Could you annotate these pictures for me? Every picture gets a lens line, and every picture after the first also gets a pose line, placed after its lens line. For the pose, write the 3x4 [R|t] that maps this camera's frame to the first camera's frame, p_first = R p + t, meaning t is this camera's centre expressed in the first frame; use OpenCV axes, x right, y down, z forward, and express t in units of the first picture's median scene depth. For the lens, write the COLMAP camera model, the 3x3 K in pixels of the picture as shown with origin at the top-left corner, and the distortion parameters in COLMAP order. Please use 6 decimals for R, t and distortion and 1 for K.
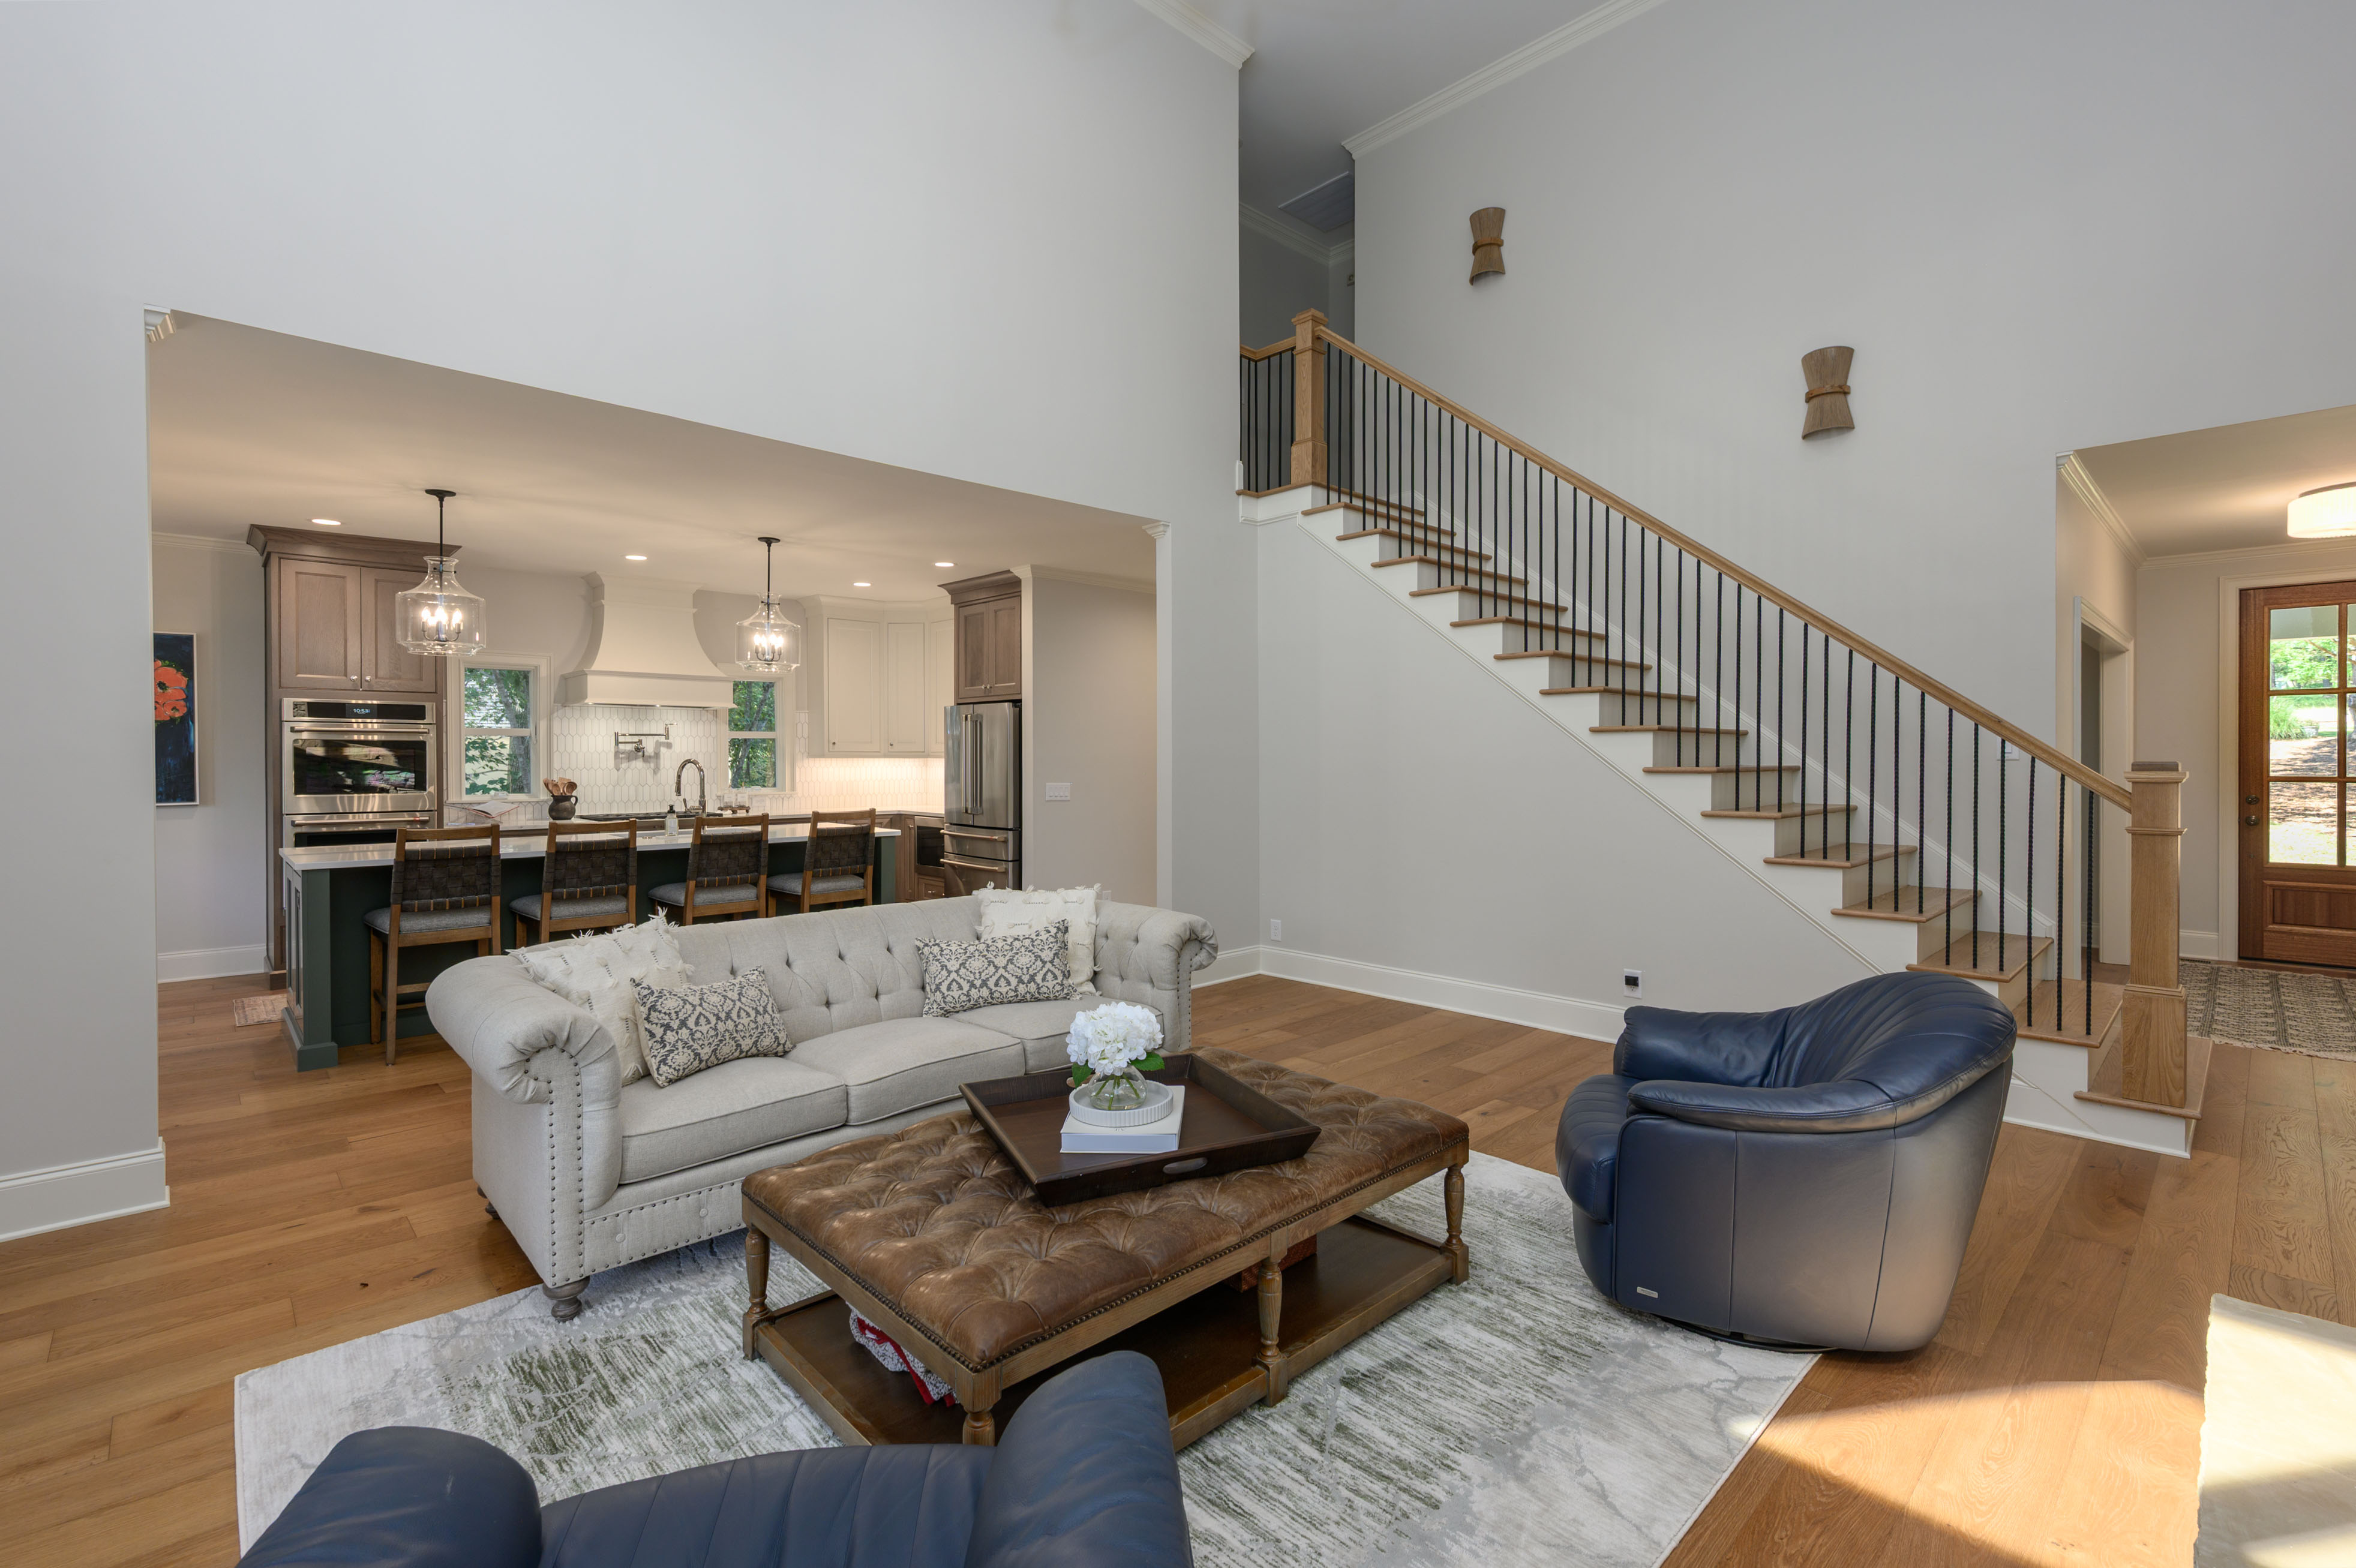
lens RADIAL K [[1049.8, 0, 1193.2], [0, 1049.8, 772.0], [0, 0, 1]] dist [-0.002745, -0.000079]
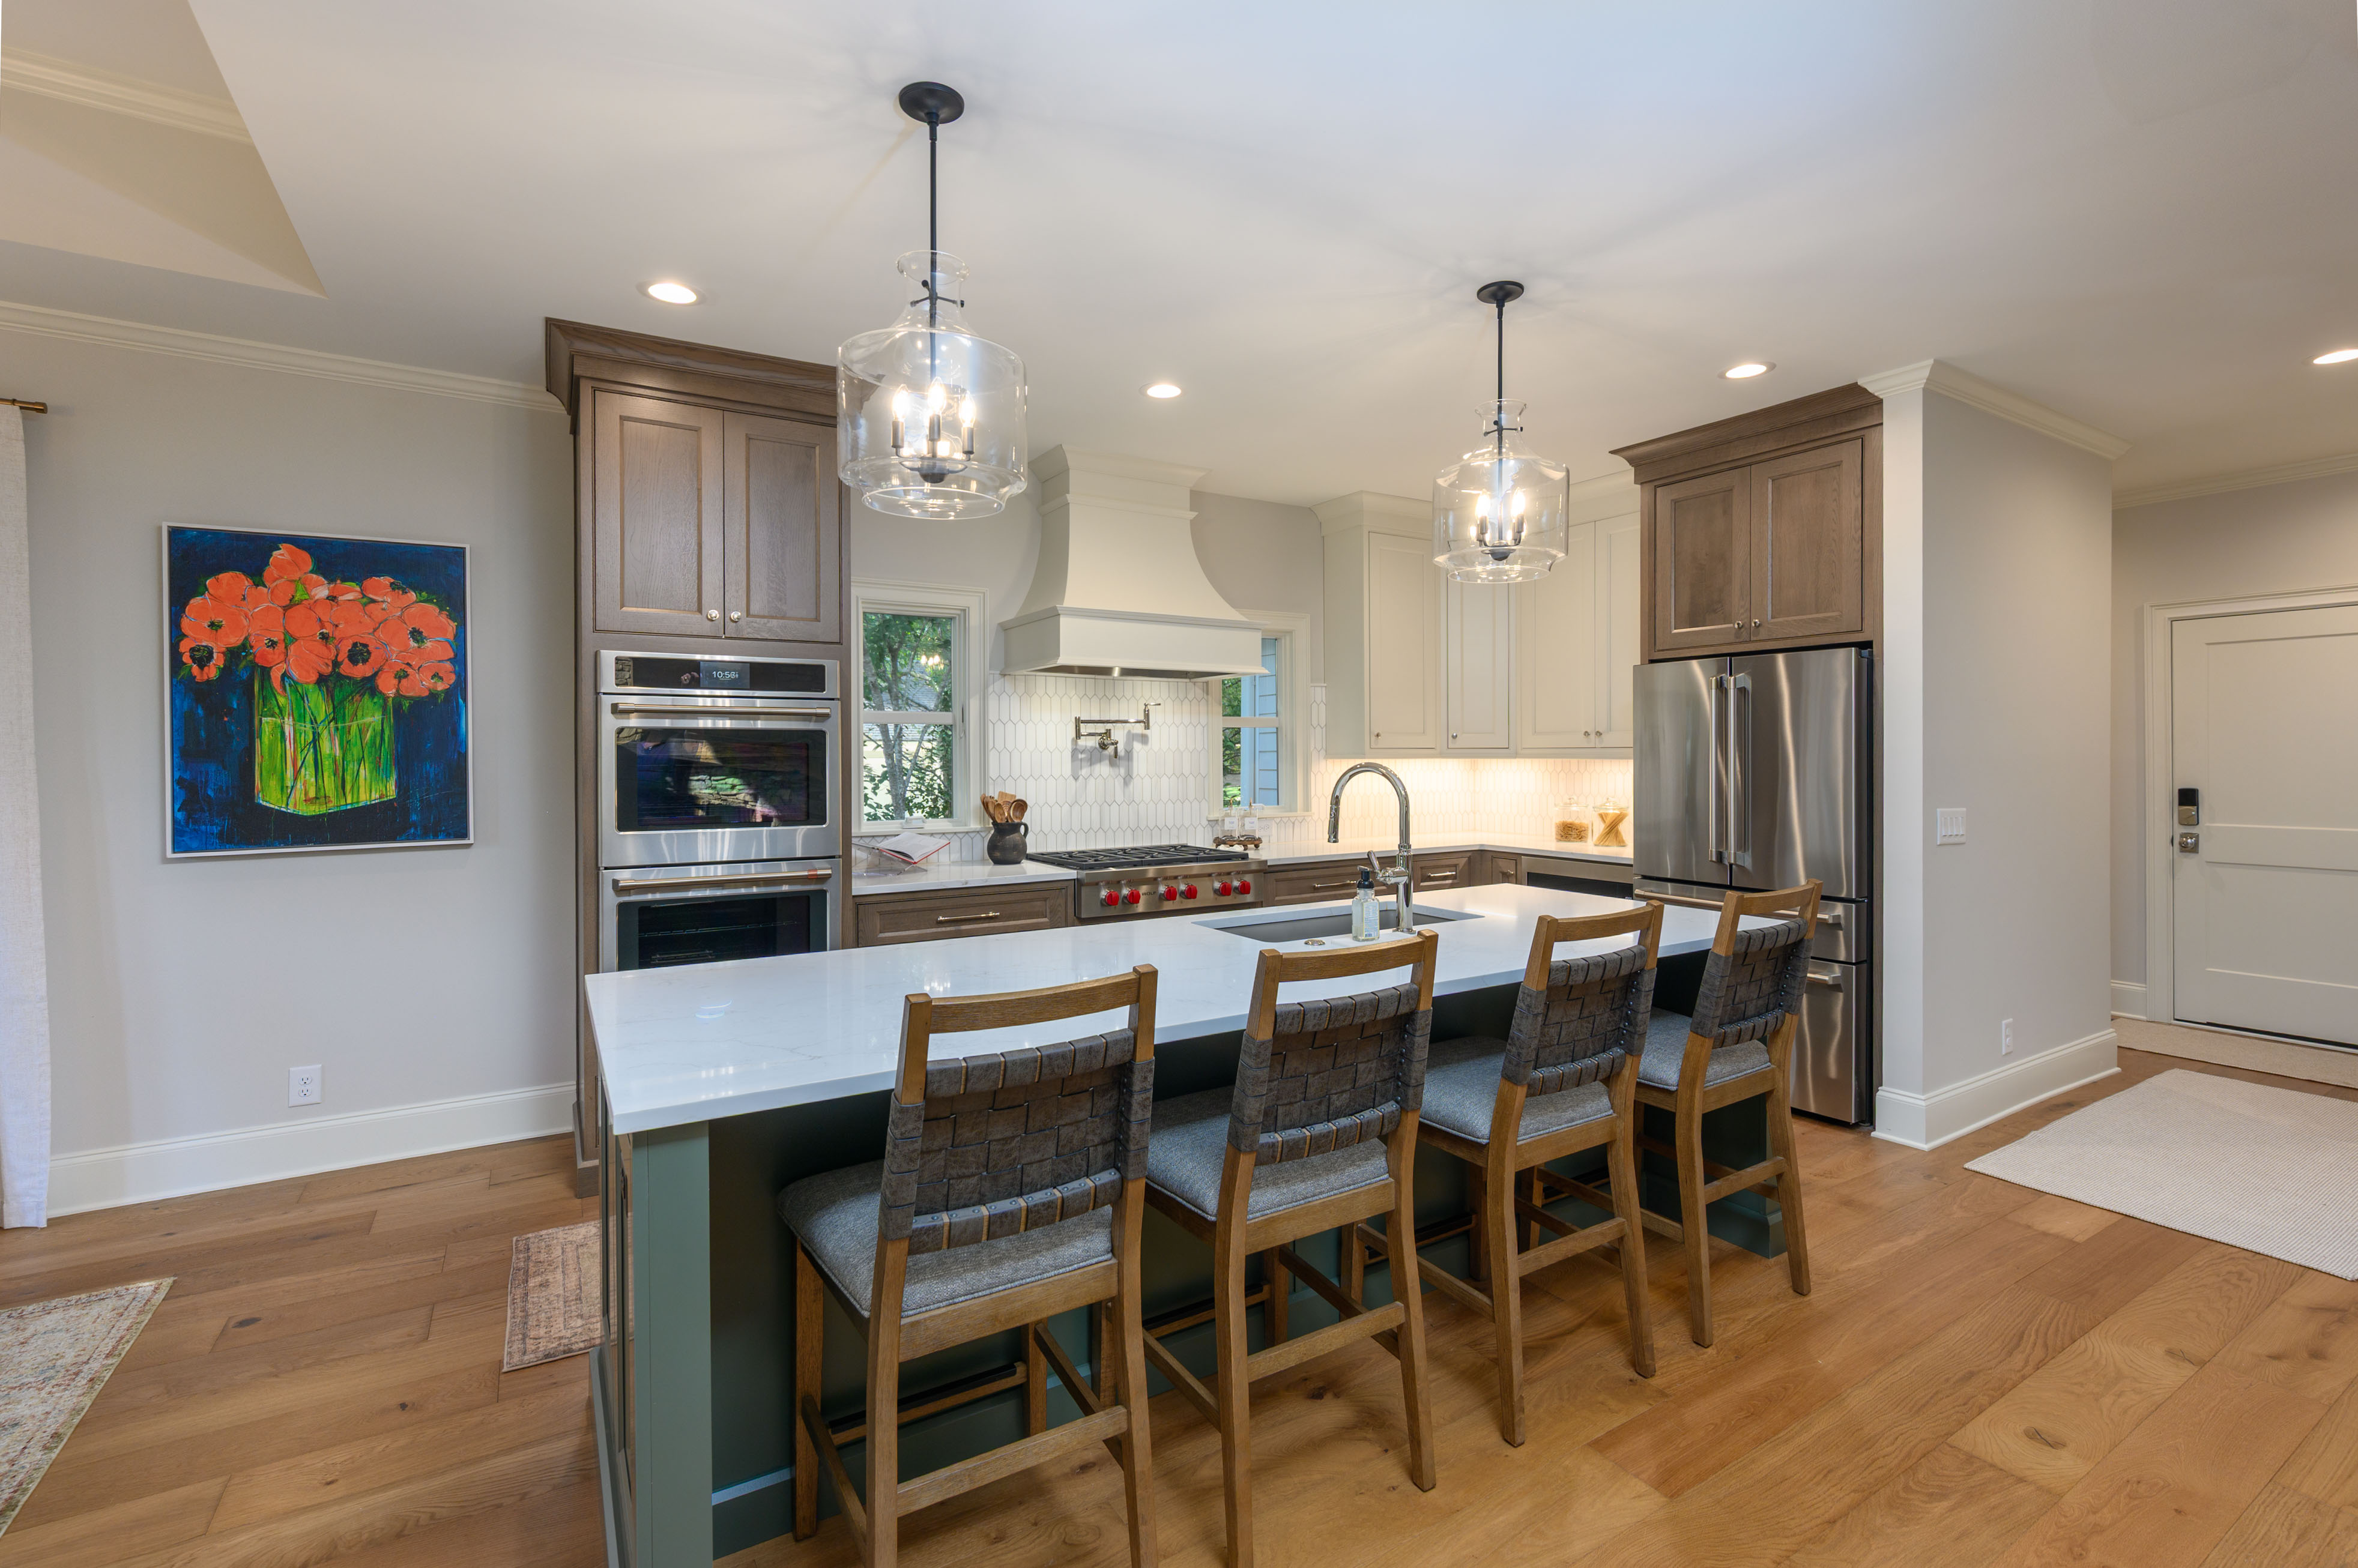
lens RADIAL K [[1050.7, 0, 1193.5], [0, 1050.7, 771.2], [0, 0, 1]] dist [-0.002745, -0.000079]
pose [[0.978106, 0.000589, -0.208105, -0.398667], [-0.000239, 0.999999, 0.001707, -0.008552], [0.208106, -0.001620, 0.978105, 0.466312]]
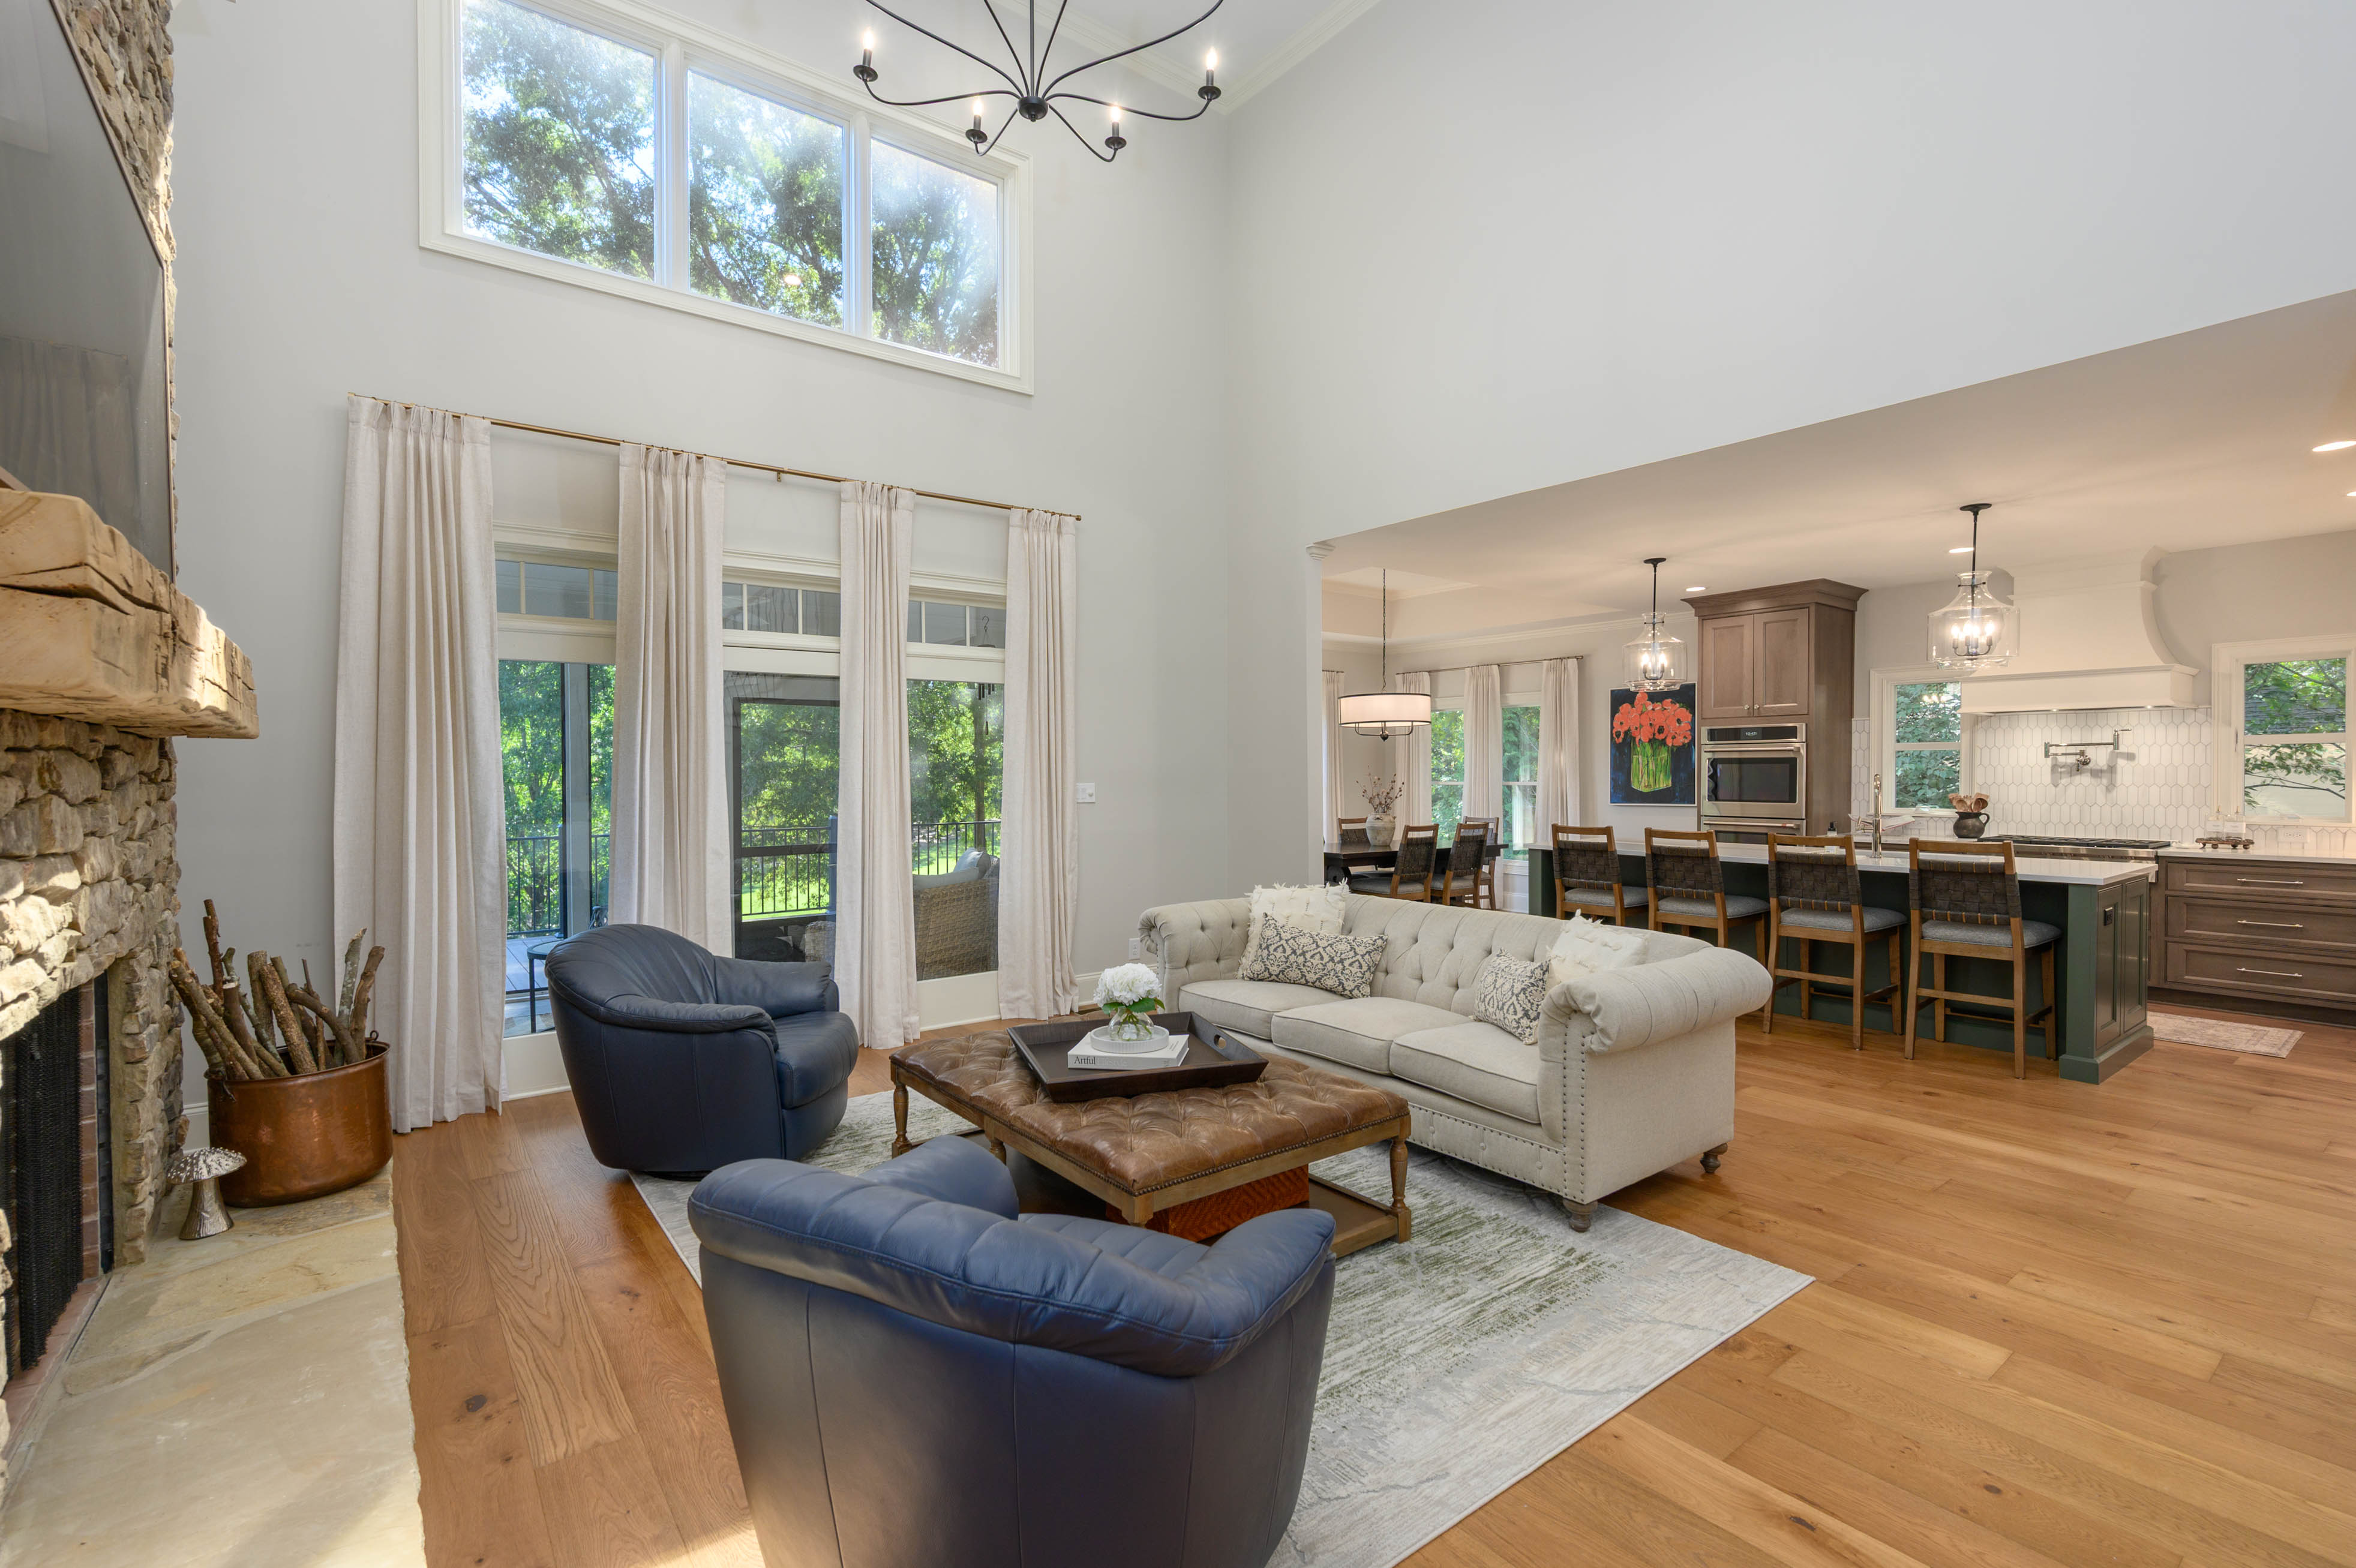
lens RADIAL K [[1049.8, 0, 1170.1], [0, 1049.8, 790.1], [0, 0, 1]] dist [-0.002745, -0.000079]
pose [[-0.117931, 0.018019, -0.992858, 0.439434], [-0.011206, 0.999748, 0.019475, -0.008170], [0.992959, 0.013422, -0.117699, 0.428917]]
